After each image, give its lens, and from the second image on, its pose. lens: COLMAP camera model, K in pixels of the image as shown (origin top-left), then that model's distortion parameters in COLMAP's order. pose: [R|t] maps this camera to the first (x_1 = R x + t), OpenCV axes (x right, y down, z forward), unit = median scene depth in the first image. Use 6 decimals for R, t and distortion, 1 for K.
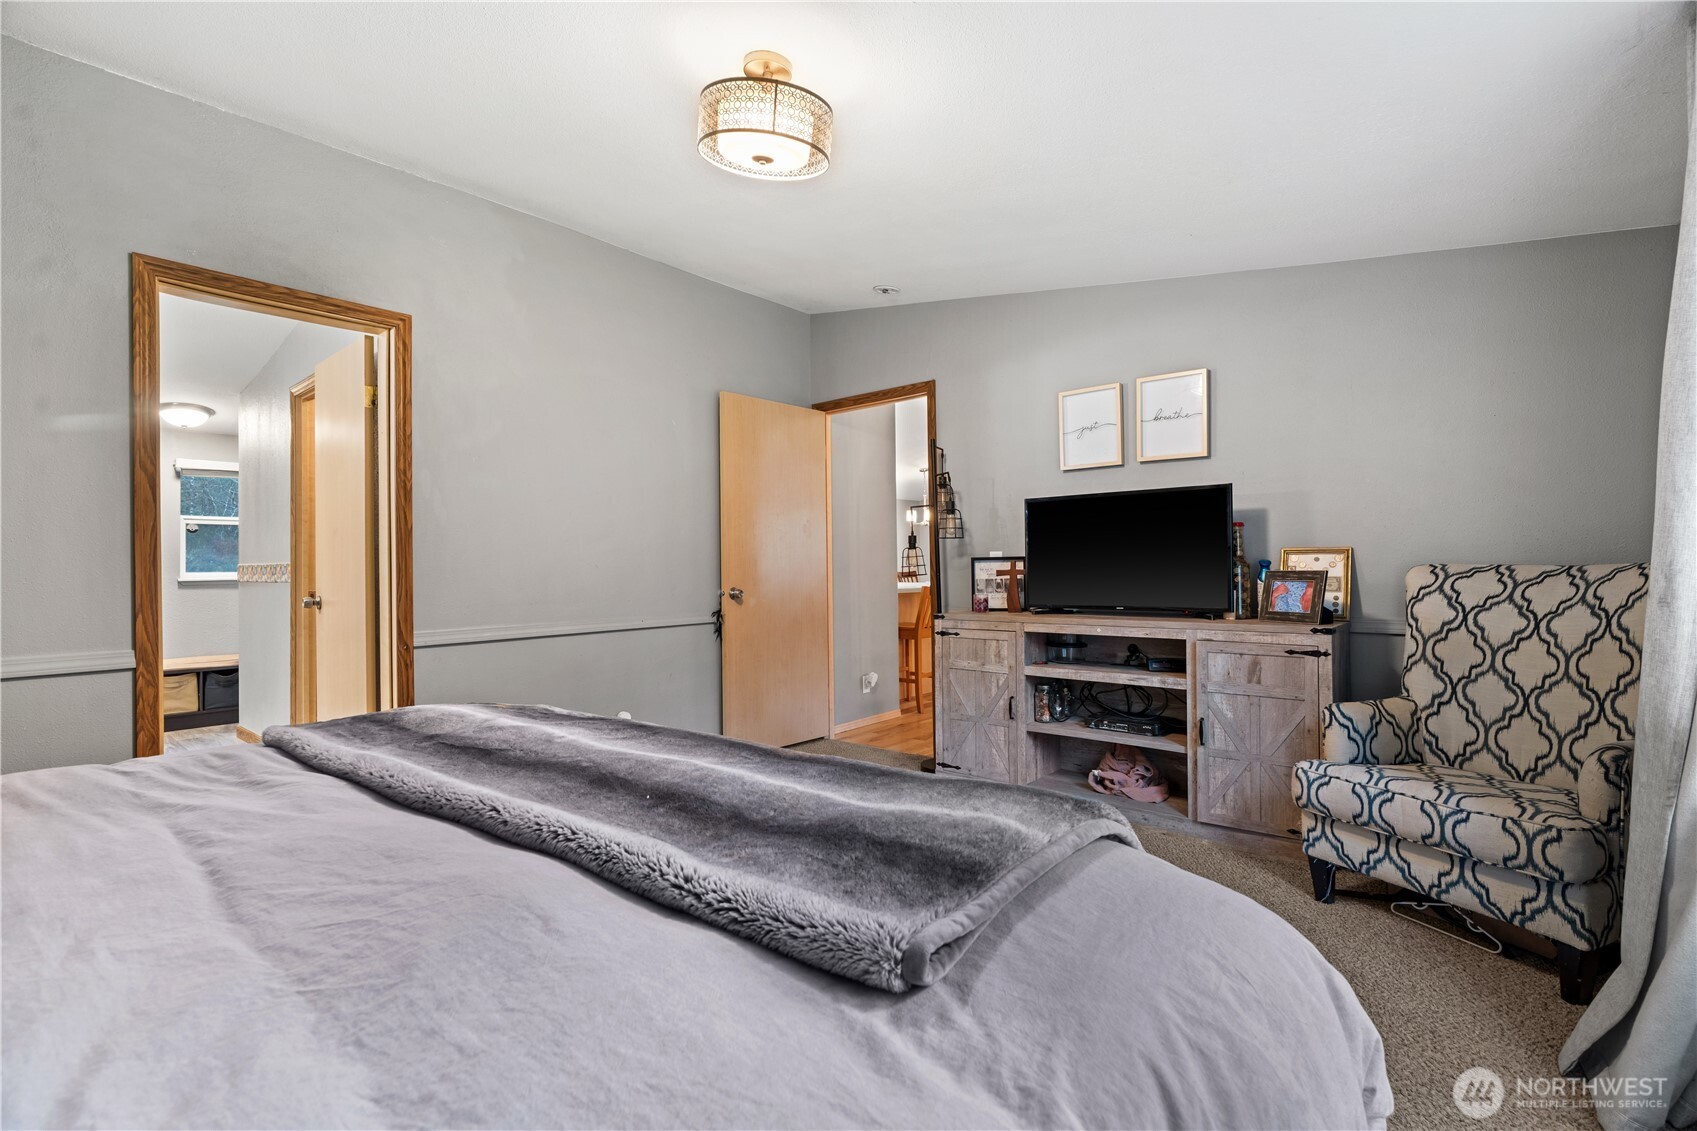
lens RADIAL K [[773.4, 0, 844.4], [0, 773.4, 558.7], [0, 0, 1]] dist [-0.004934, -0.000032]
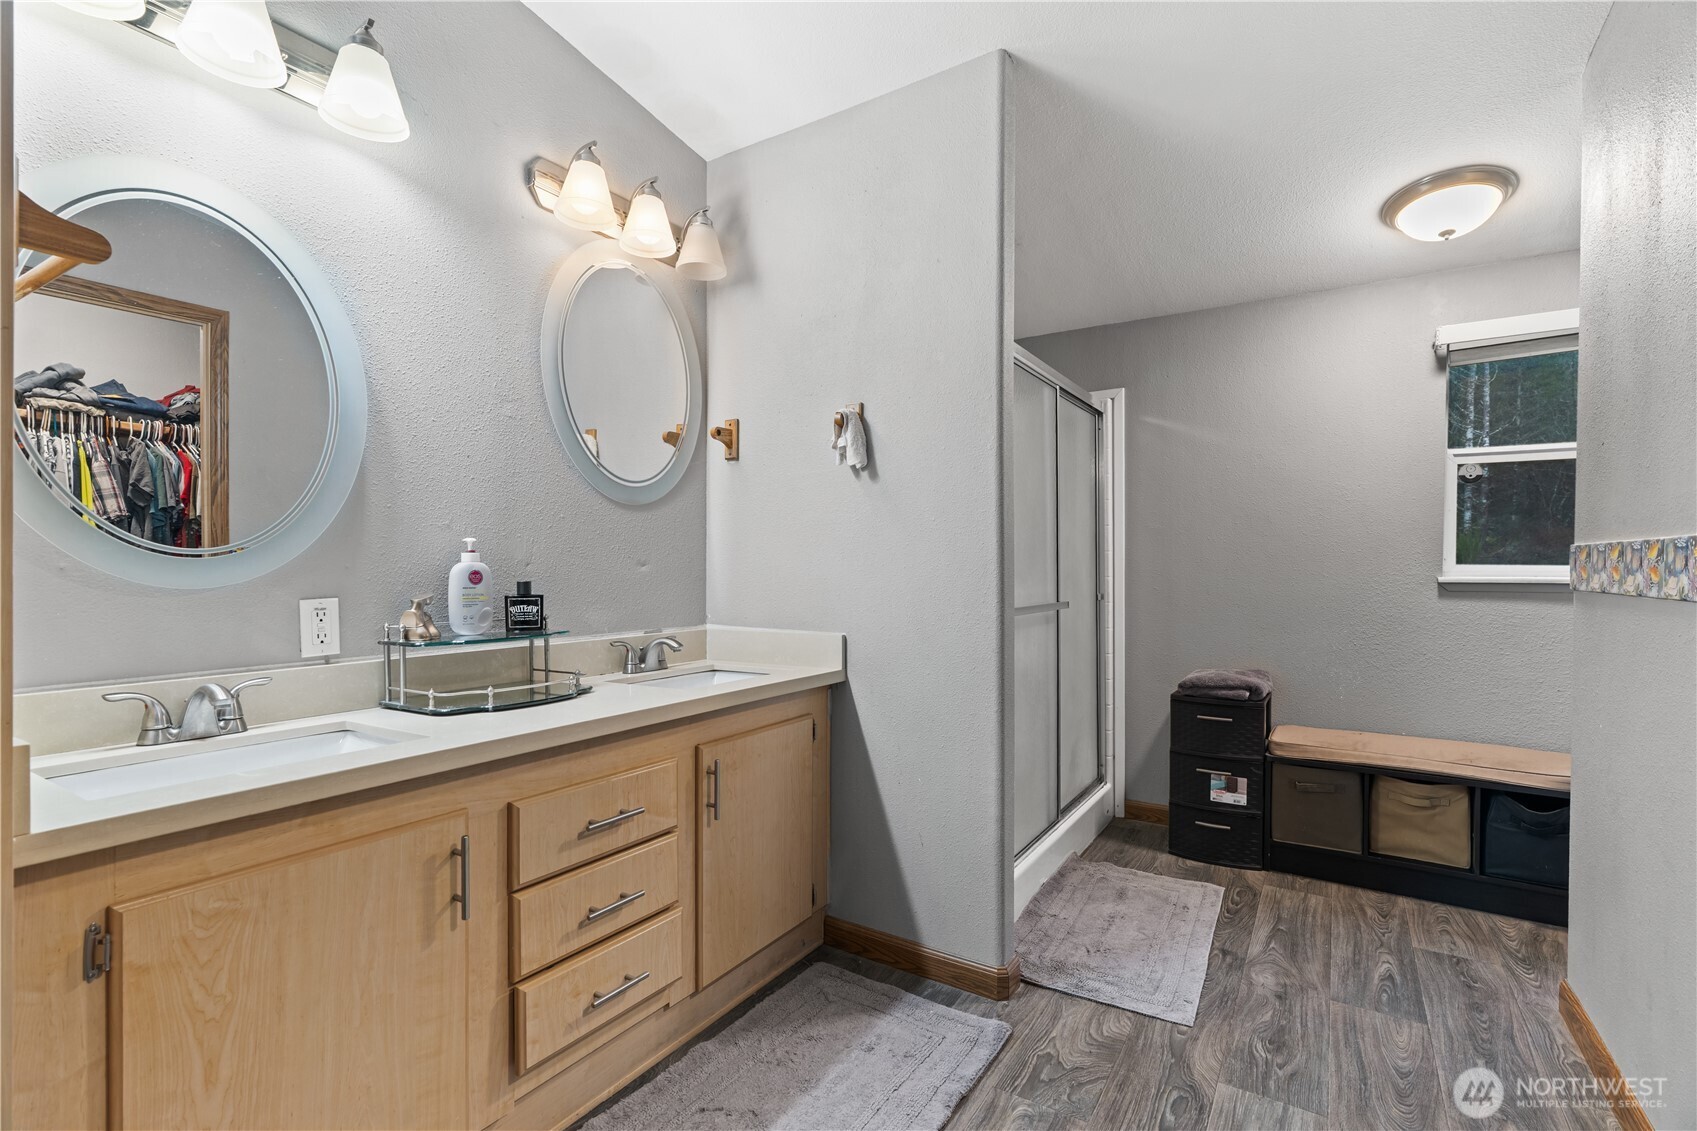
lens RADIAL K [[773.4, 0, 844.4], [0, 773.4, 558.7], [0, 0, 1]] dist [-0.004934, -0.000032]
pose [[0.146798, 0.009516, -0.989121, -0.439981], [-0.003871, 0.999952, 0.009046, 0.011314], [0.989159, 0.002501, 0.146827, 0.559136]]
